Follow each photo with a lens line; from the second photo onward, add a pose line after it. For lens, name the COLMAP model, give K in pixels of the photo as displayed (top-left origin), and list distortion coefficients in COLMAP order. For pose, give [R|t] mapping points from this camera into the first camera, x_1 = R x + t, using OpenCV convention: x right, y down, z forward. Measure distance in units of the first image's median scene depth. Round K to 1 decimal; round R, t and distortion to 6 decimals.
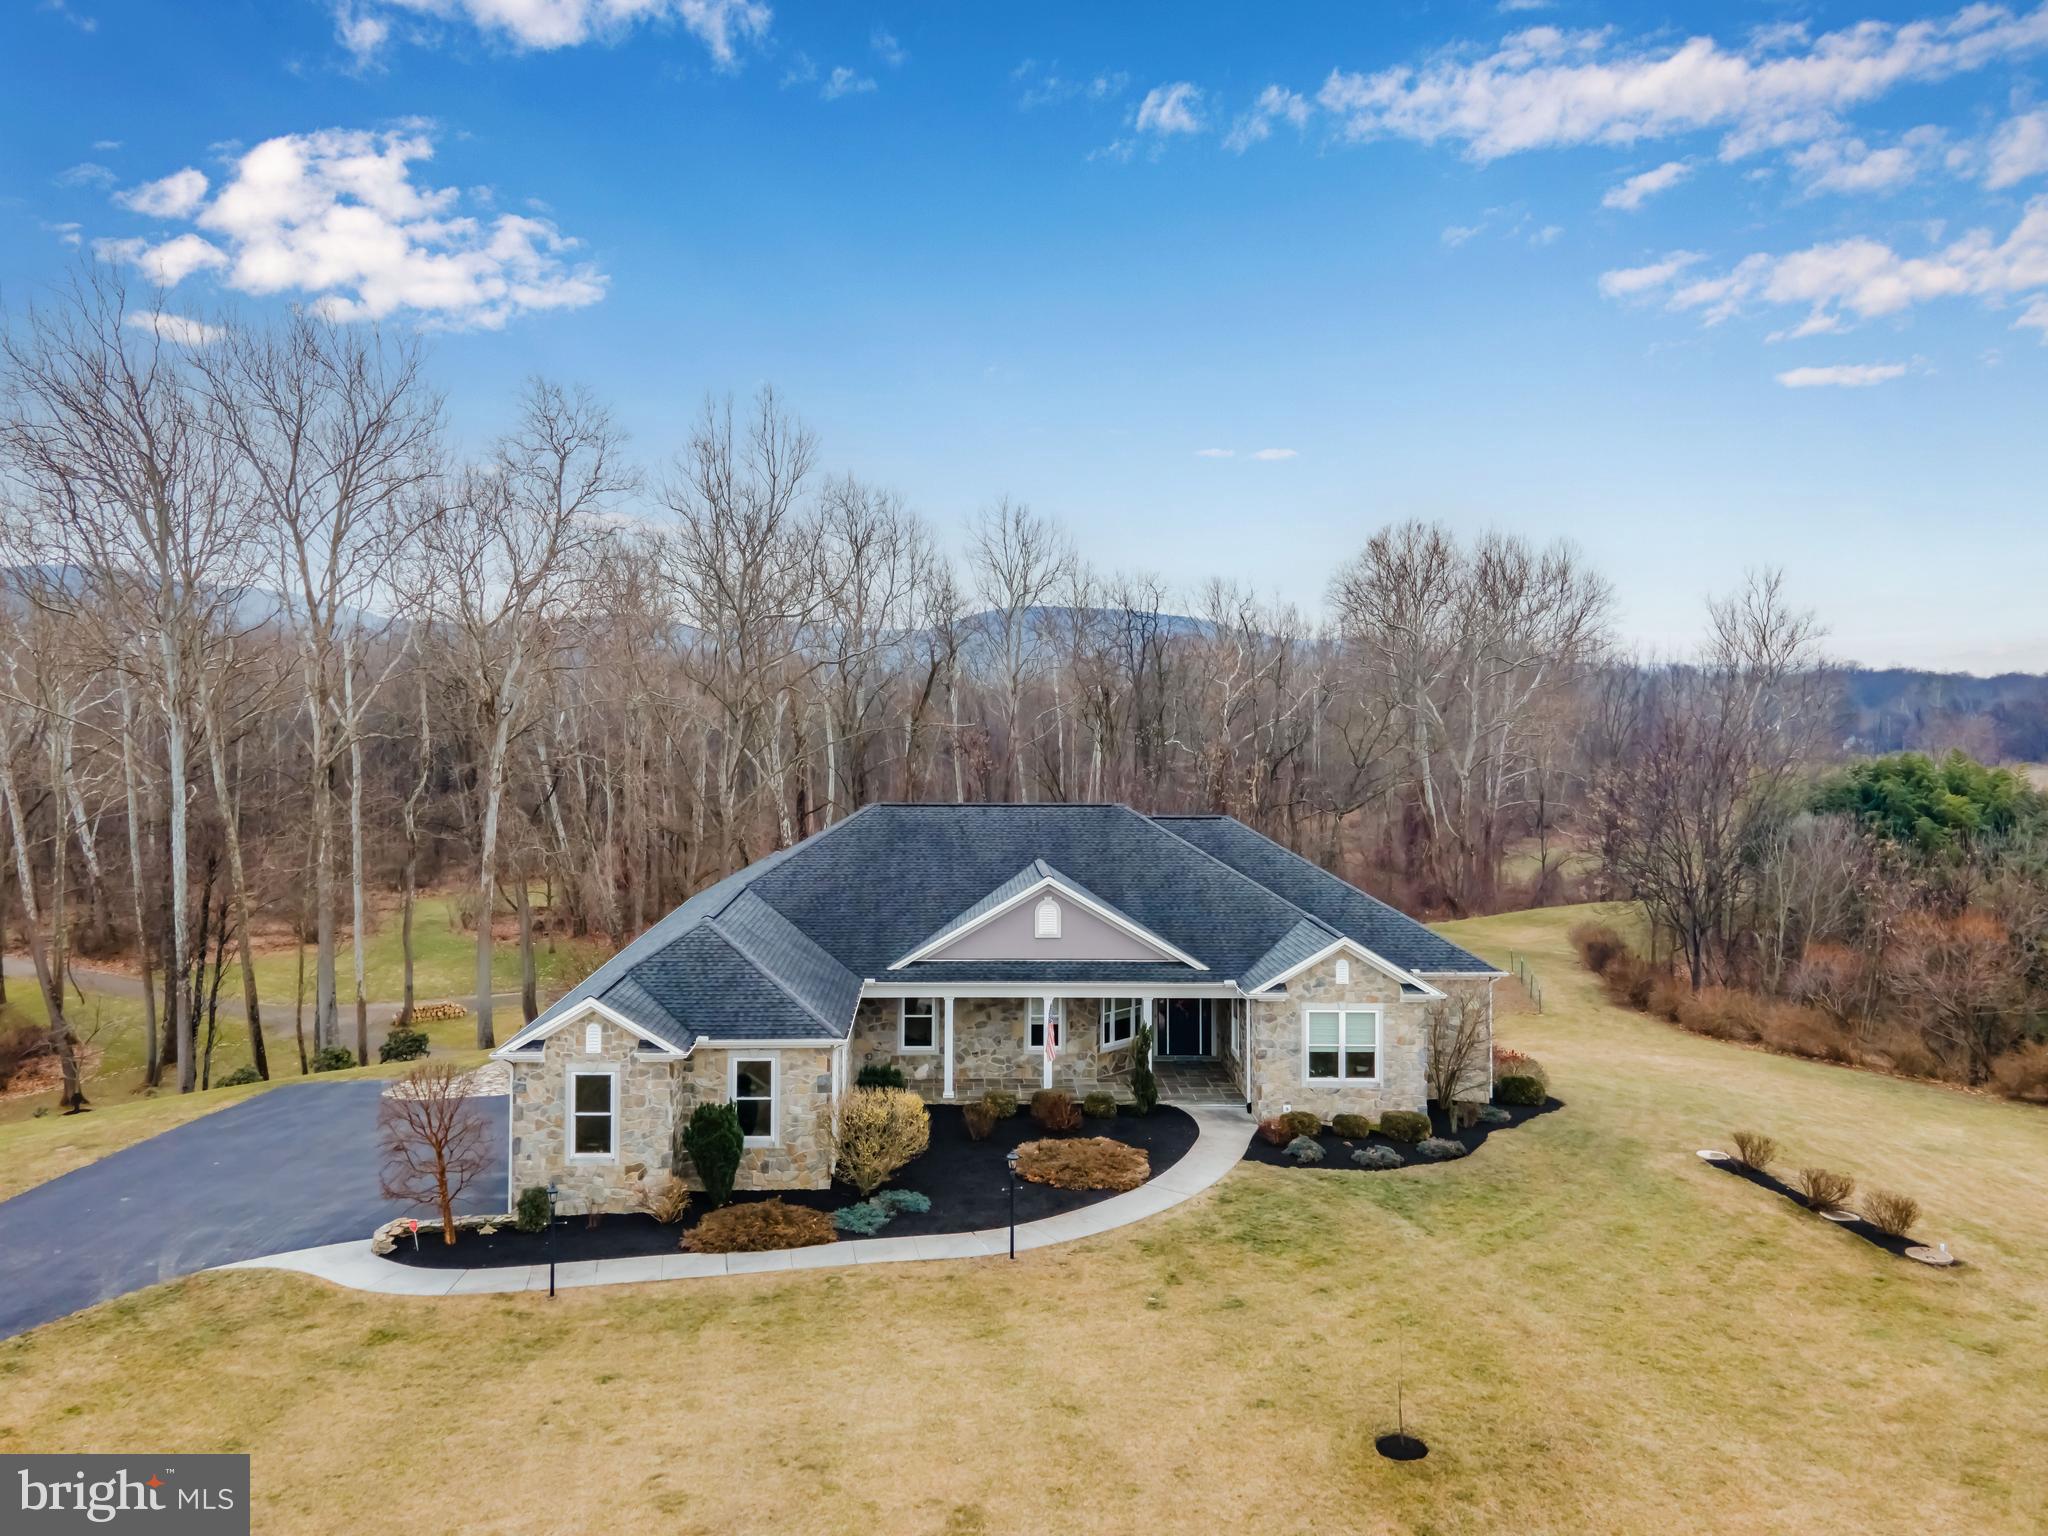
lens RADIAL K [[1494.6, 0, 1024.0], [0, 1494.6, 768.0], [0, 0, 1]] dist [0.006095, 0.062853]
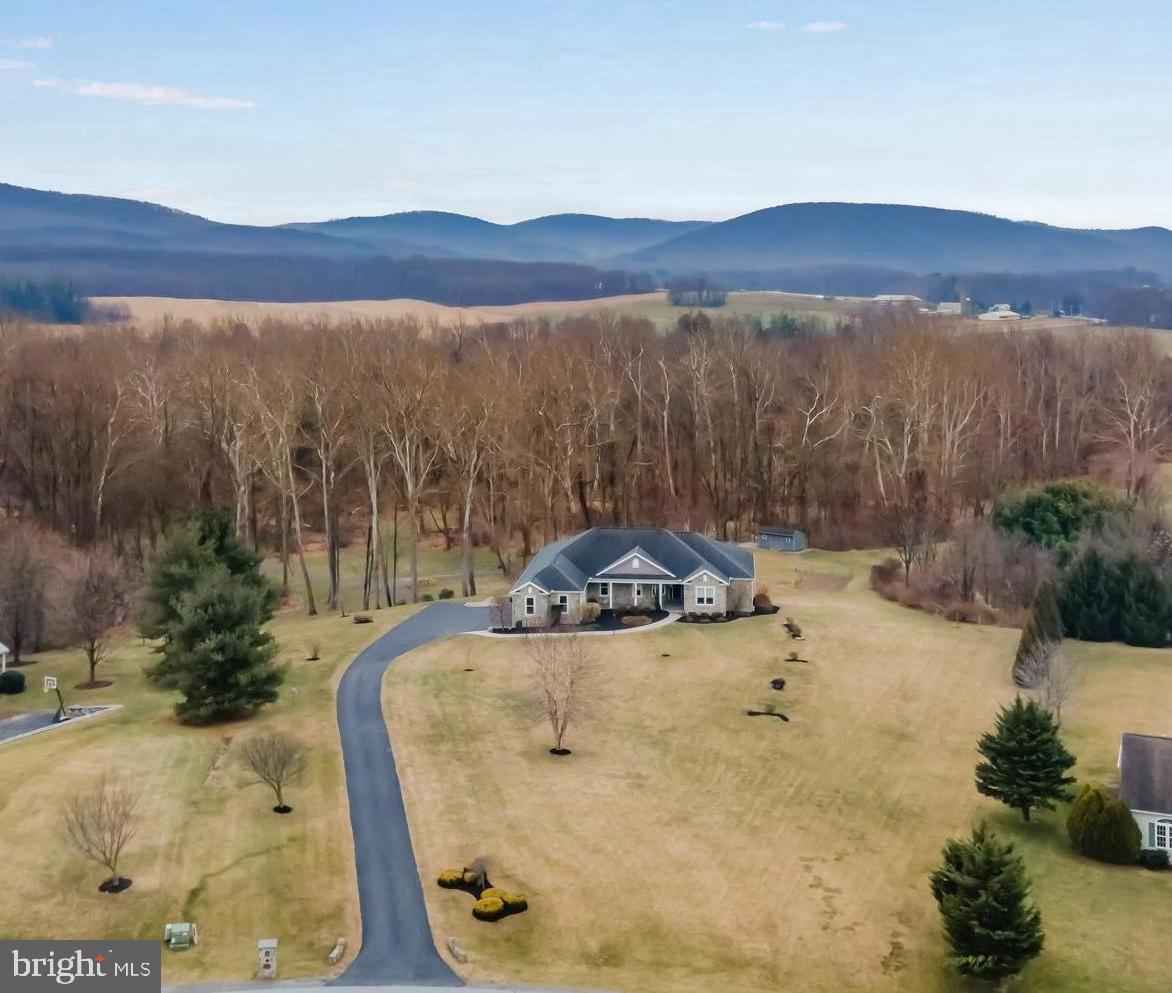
lens RADIAL K [[903.0, 0, 586.0], [0, 903.0, 496.5], [0, 0, 1]] dist [0.067743, 0.000318]
pose [[0.989598, 0.004218, -0.143801, 0.249978], [0.004608, 0.998128, 0.060985, -0.242147], [0.143789, -0.061013, 0.987726, -1.494330]]
